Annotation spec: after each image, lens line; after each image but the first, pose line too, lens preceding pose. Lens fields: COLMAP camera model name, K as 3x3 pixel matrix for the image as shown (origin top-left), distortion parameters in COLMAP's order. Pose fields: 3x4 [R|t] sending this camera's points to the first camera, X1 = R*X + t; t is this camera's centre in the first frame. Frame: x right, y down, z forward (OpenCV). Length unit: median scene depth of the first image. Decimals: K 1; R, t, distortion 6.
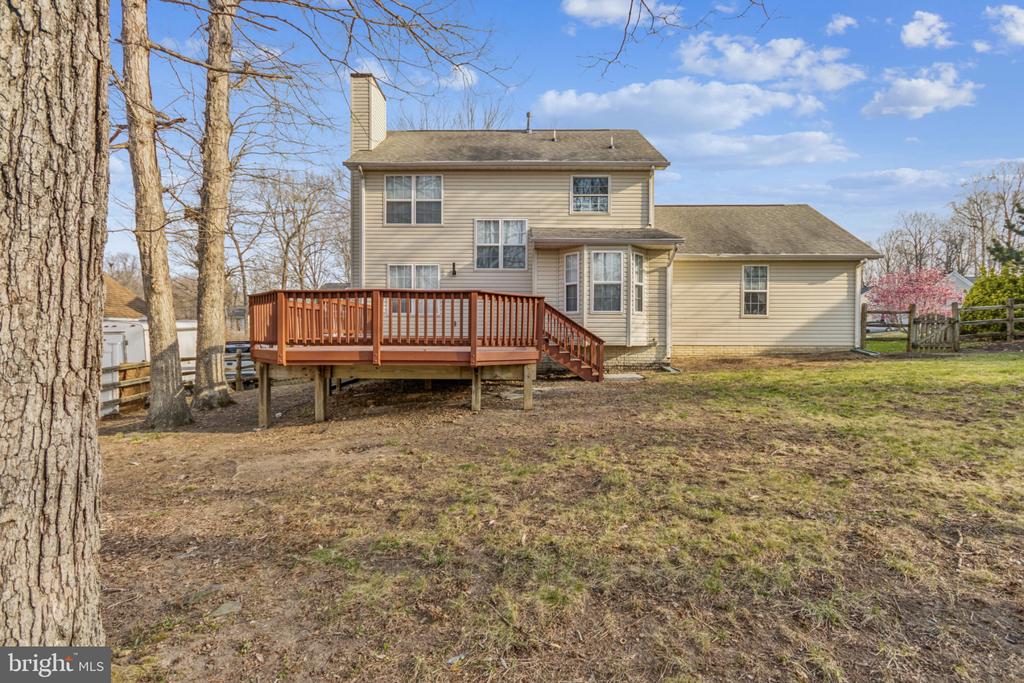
lens RADIAL K [[479.2, 0, 512.2], [0, 479.2, 340.6], [0, 0, 1]] dist [0.006017, 0.000974]
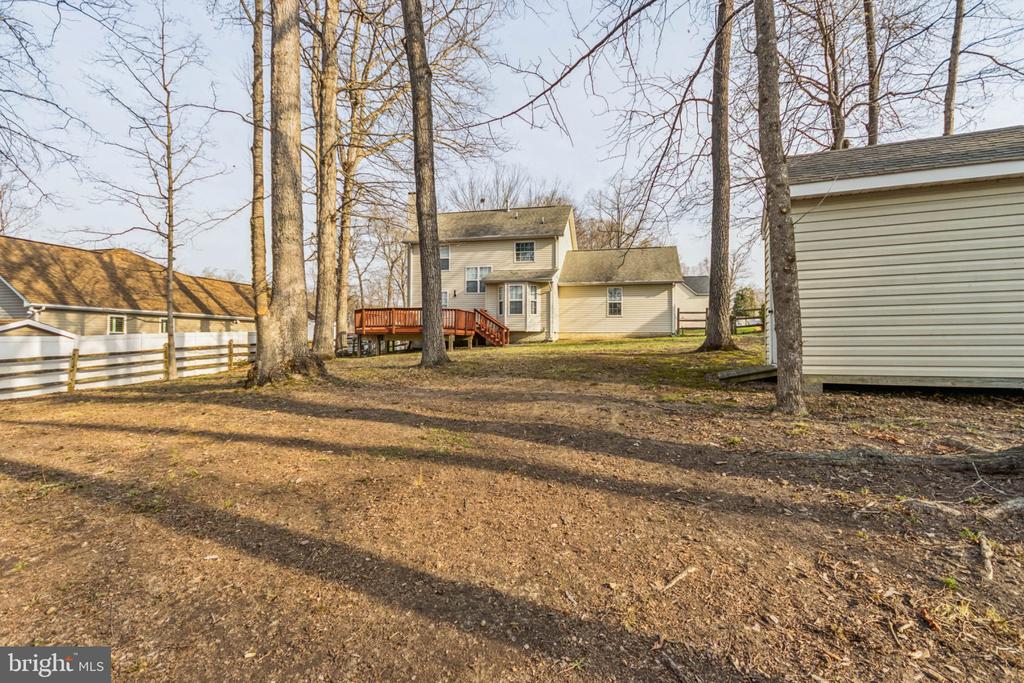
lens RADIAL K [[479.2, 0, 506.7], [0, 479.2, 340.9], [0, 0, 1]] dist [0.006017, 0.000974]
pose [[0.974987, 0.000124, -0.222262, 0.527829], [-0.002395, 0.999948, -0.009948, 0.062284], [0.222249, 0.010232, 0.974936, -0.857191]]
